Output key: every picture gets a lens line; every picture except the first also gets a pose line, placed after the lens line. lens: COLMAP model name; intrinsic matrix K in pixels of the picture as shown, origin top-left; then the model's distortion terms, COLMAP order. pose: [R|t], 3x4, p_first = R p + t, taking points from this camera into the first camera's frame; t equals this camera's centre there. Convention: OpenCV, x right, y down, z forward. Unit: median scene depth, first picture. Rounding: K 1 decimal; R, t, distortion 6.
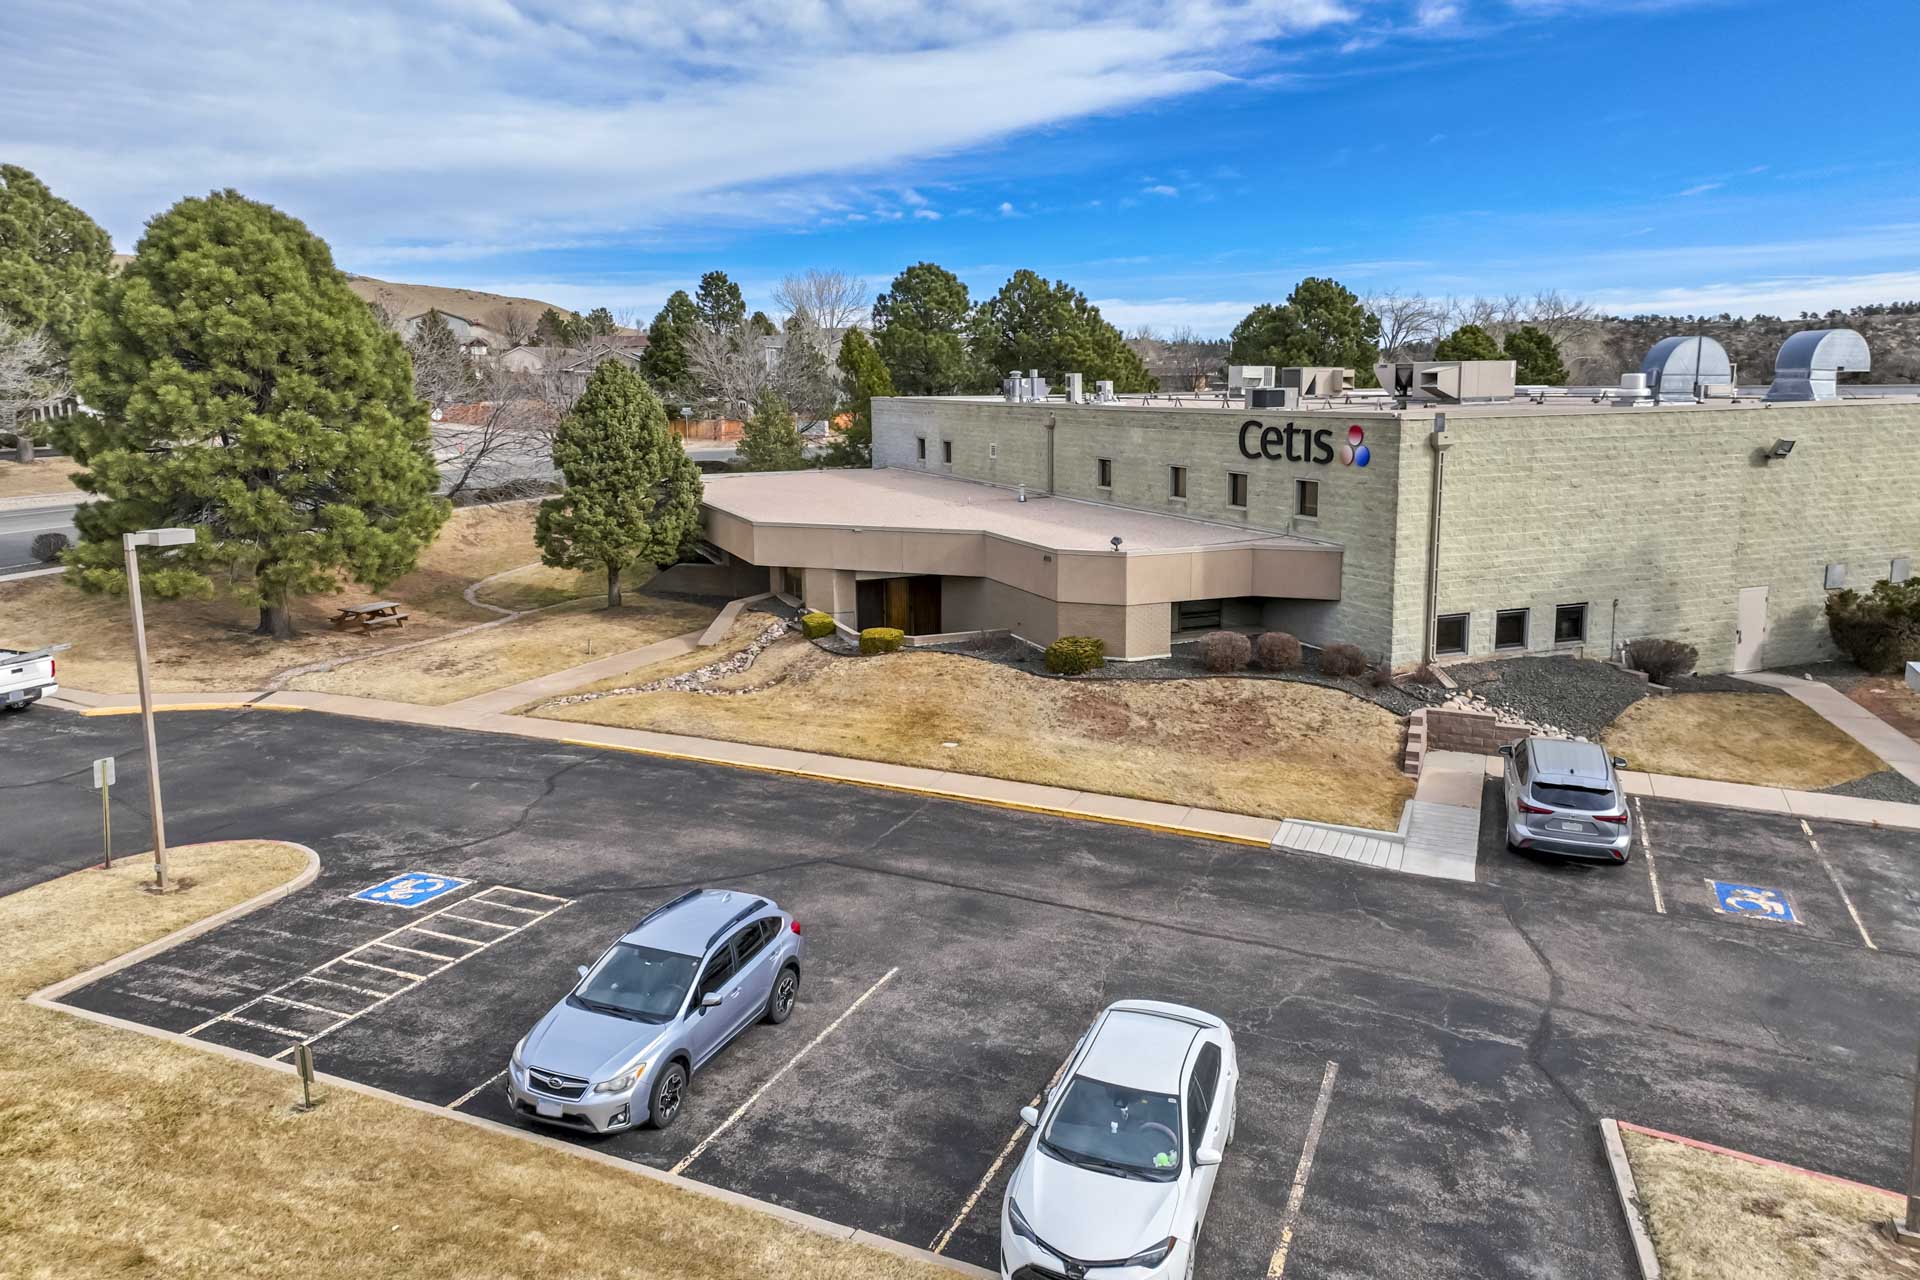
lens RADIAL K [[1314.4, 0, 954.8], [0, 1314.4, 541.5], [0, 0, 1]] dist [0.065087, 0.001196]
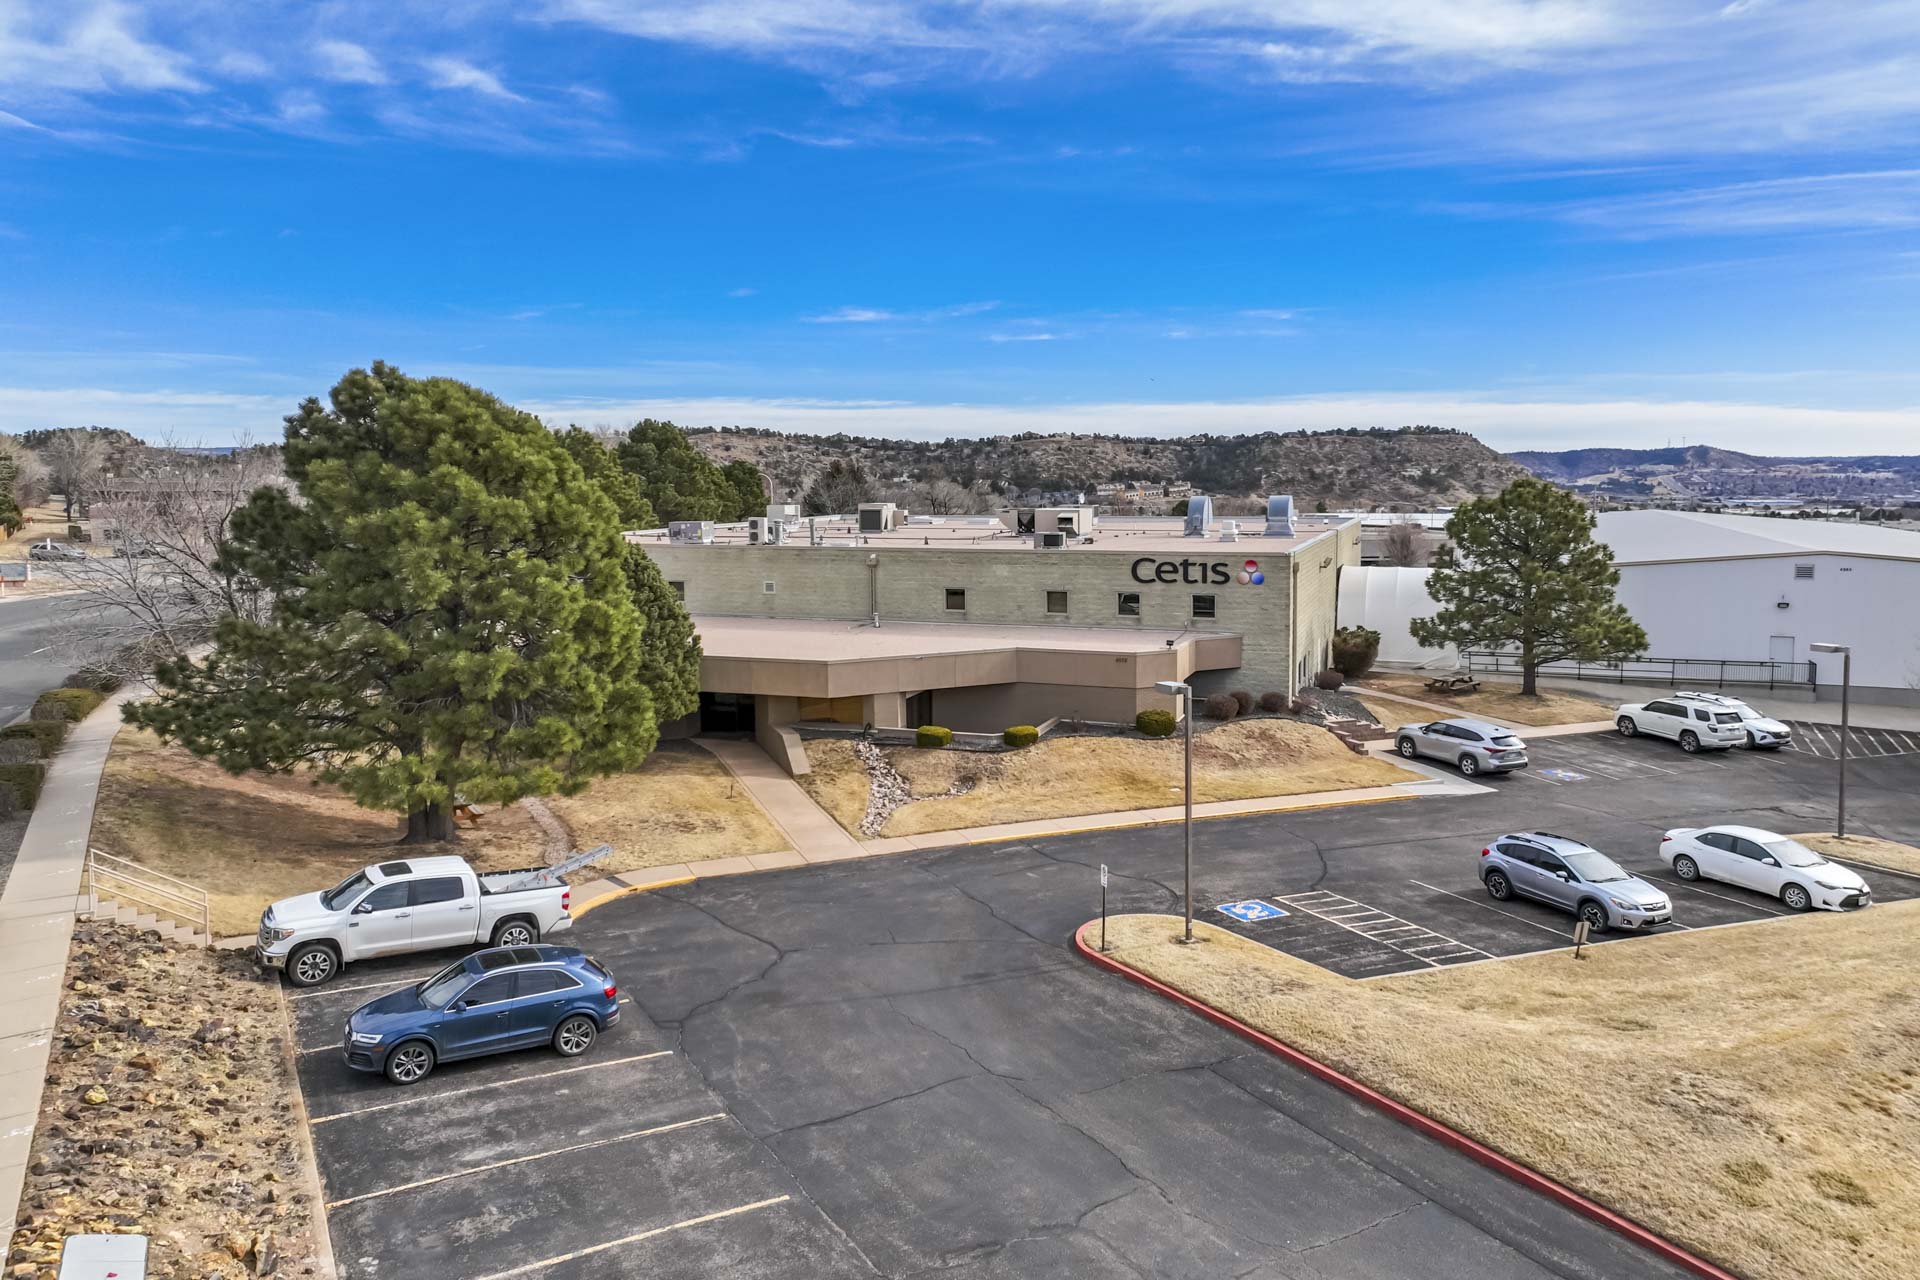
lens RADIAL K [[1317.1, 0, 961.8], [0, 1317.1, 578.9], [0, 0, 1]] dist [0.082102, -0.004959]
pose [[0.673258, -0.053942, 0.737437, -1.097239], [0.089455, 0.995952, -0.008818, -0.077676], [-0.733976, 0.071904, 0.675358, 0.143492]]
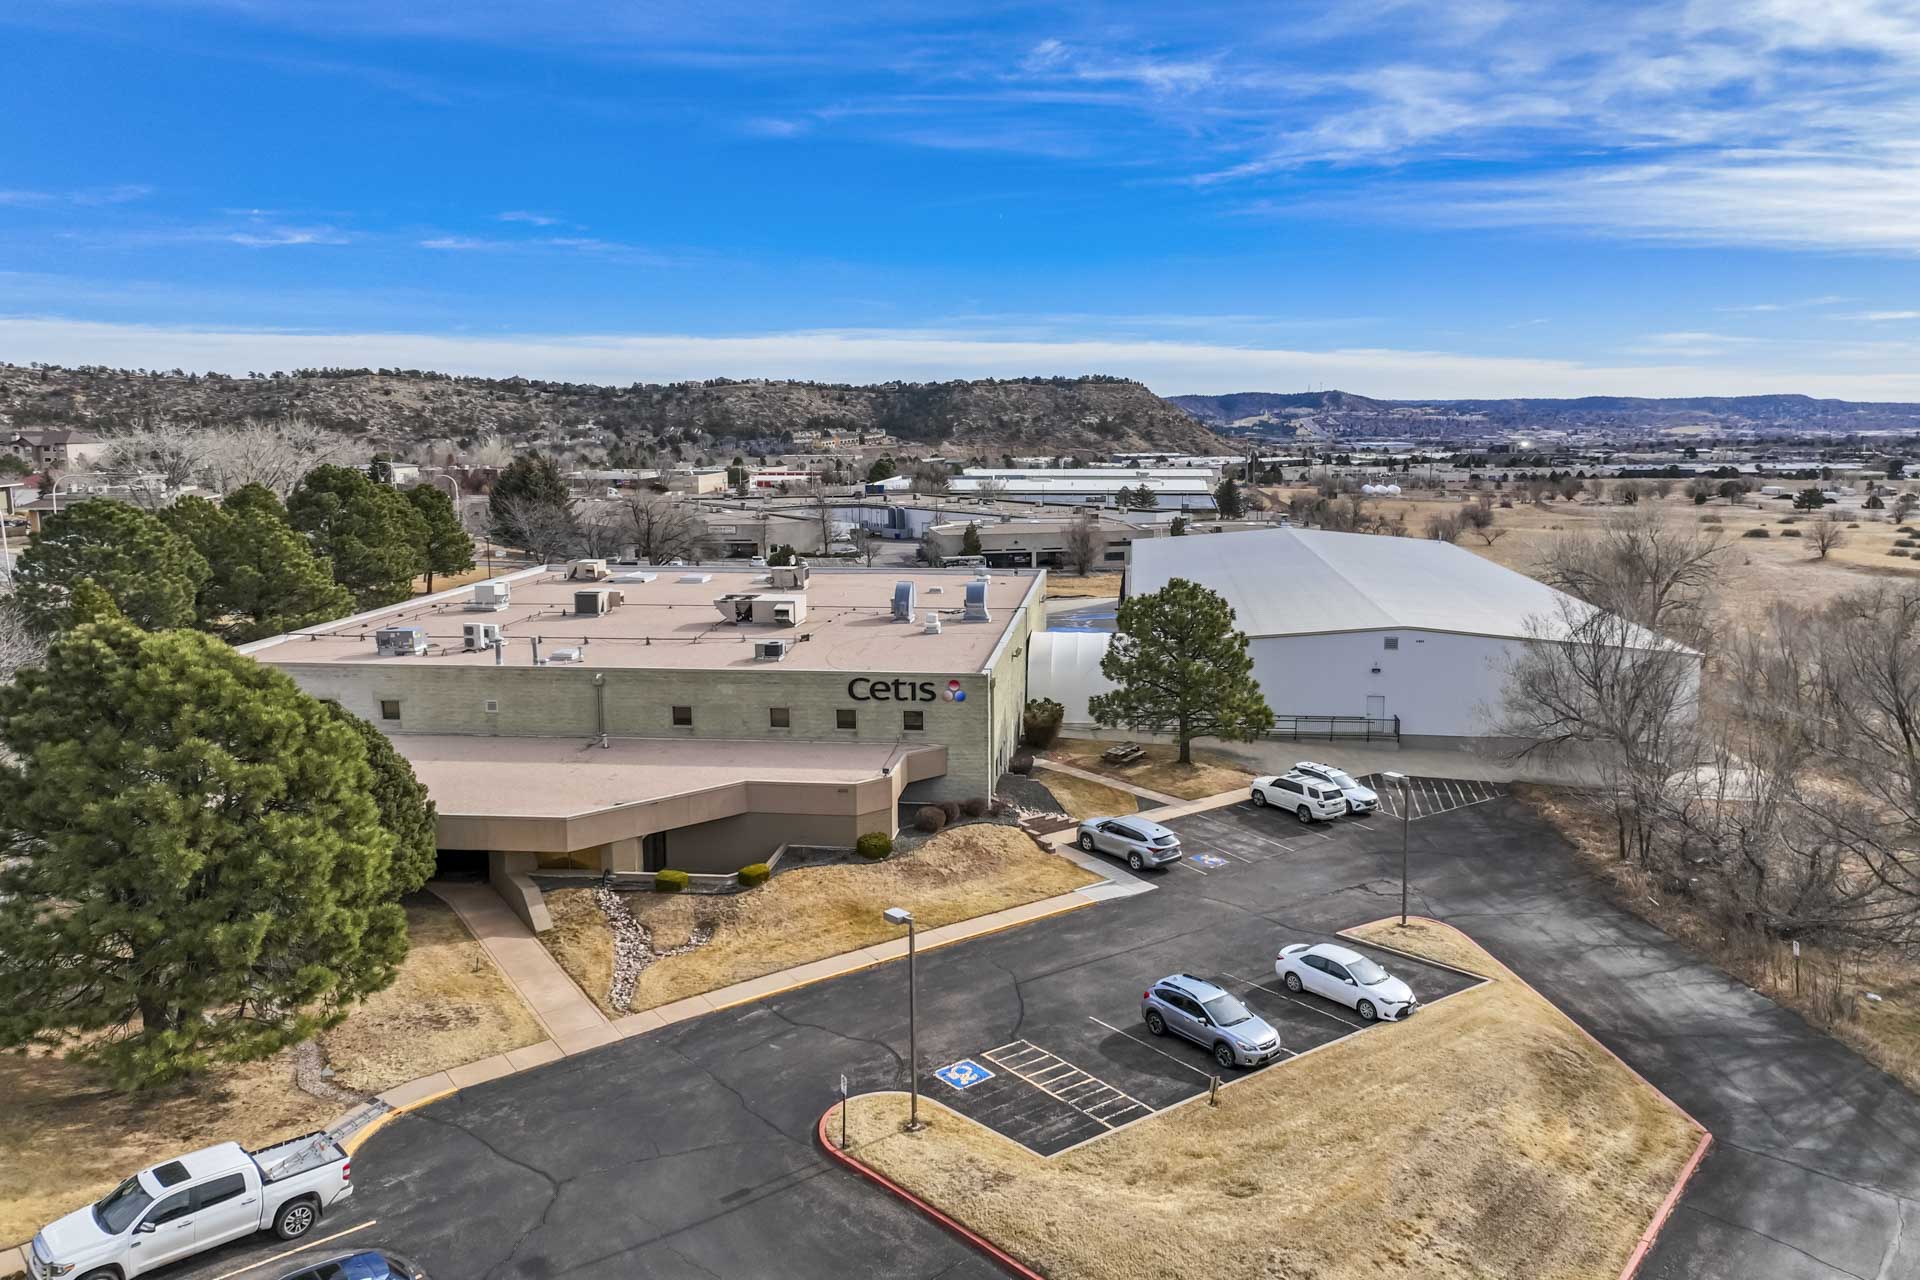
lens RADIAL K [[1320.5, 0, 953.9], [0, 1320.5, 581.1], [0, 0, 1]] dist [0.075636, -0.000837]
pose [[0.493099, -0.104652, 0.863656, -1.210160], [0.108187, 0.992409, 0.058485, -0.315652], [-0.863220, 0.064597, 0.500677, 0.062419]]
